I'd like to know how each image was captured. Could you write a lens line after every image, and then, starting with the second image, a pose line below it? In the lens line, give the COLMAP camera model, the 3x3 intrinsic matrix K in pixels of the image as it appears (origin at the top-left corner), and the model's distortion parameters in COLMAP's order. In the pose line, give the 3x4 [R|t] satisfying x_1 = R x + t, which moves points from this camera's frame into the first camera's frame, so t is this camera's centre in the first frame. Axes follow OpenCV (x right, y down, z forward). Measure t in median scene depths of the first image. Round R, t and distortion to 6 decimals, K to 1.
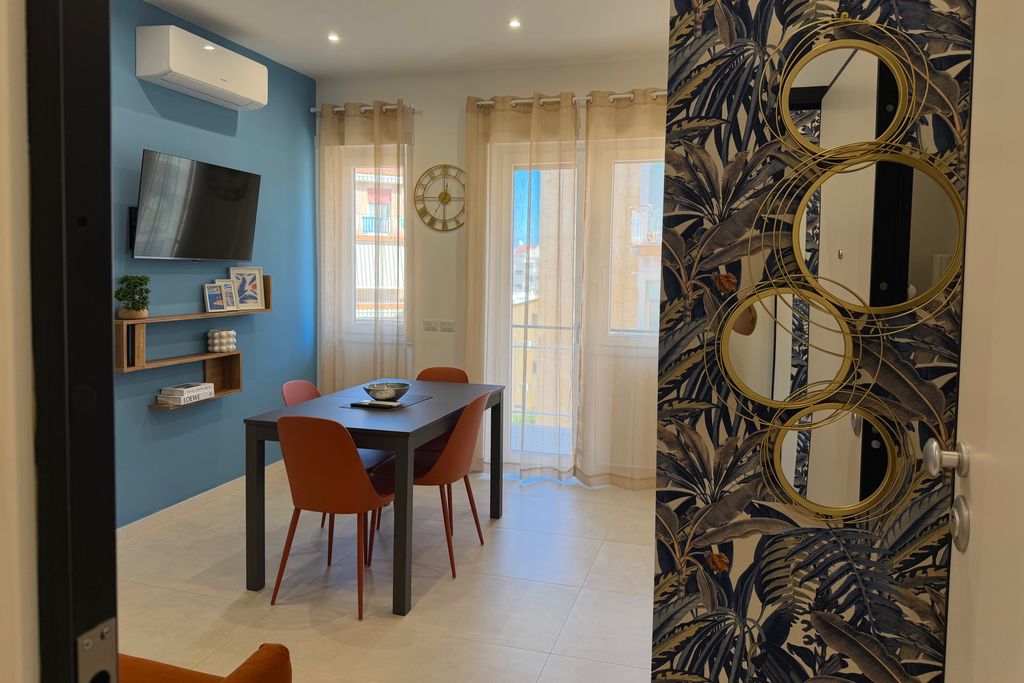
lens RADIAL K [[723.0, 0, 511.8], [0, 723.0, 302.7], [0, 0, 1]] dist [0.103065, -0.147884]
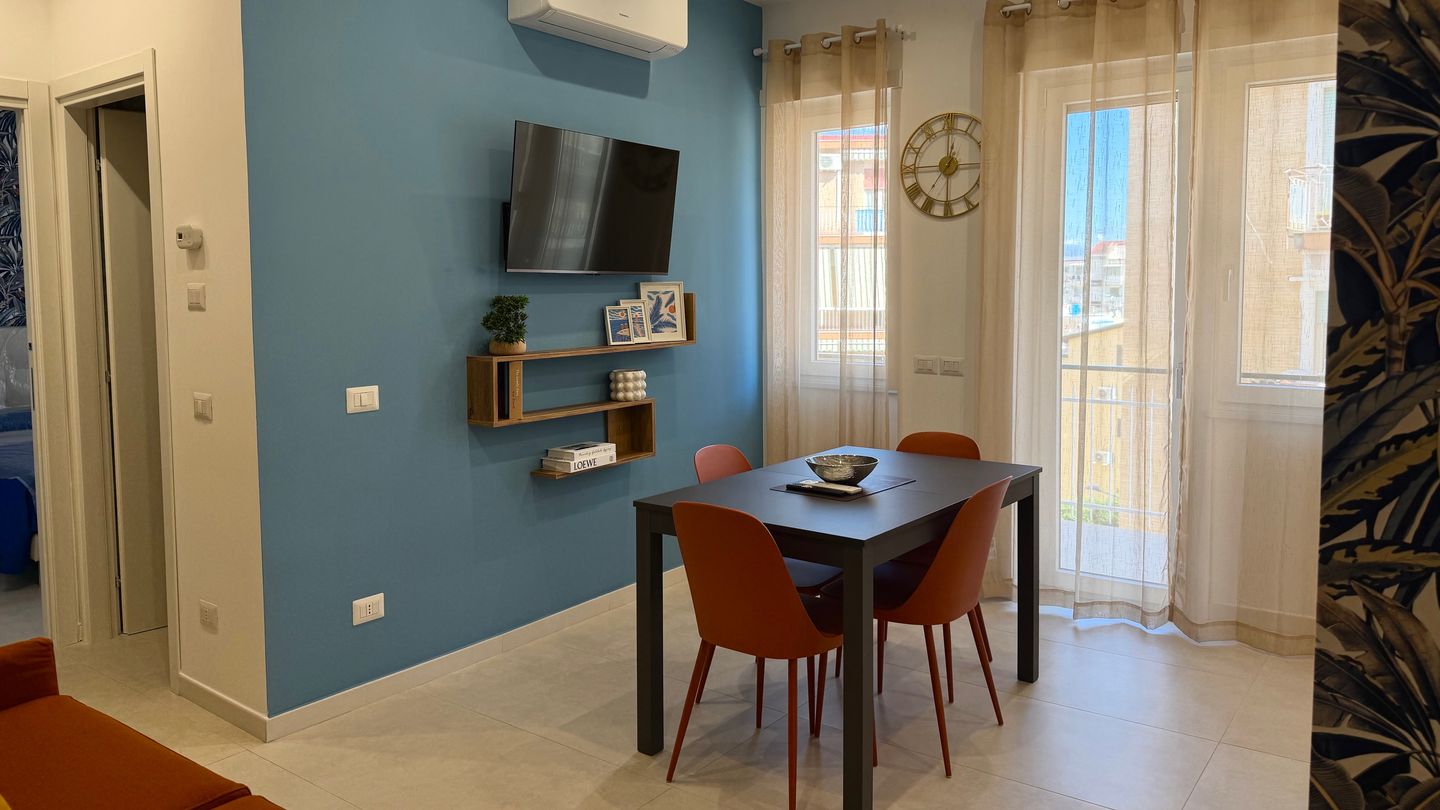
lens RADIAL K [[1016.1, 0, 719.9], [0, 1016.1, 350.7], [0, 0, 1]] dist [0.104741, -0.150311]
pose [[0.942777, 0.002271, -0.333416, 0.023419], [0.004471, 0.999801, 0.019452, -0.000638], [0.333394, -0.019830, 0.942579, 0.099457]]
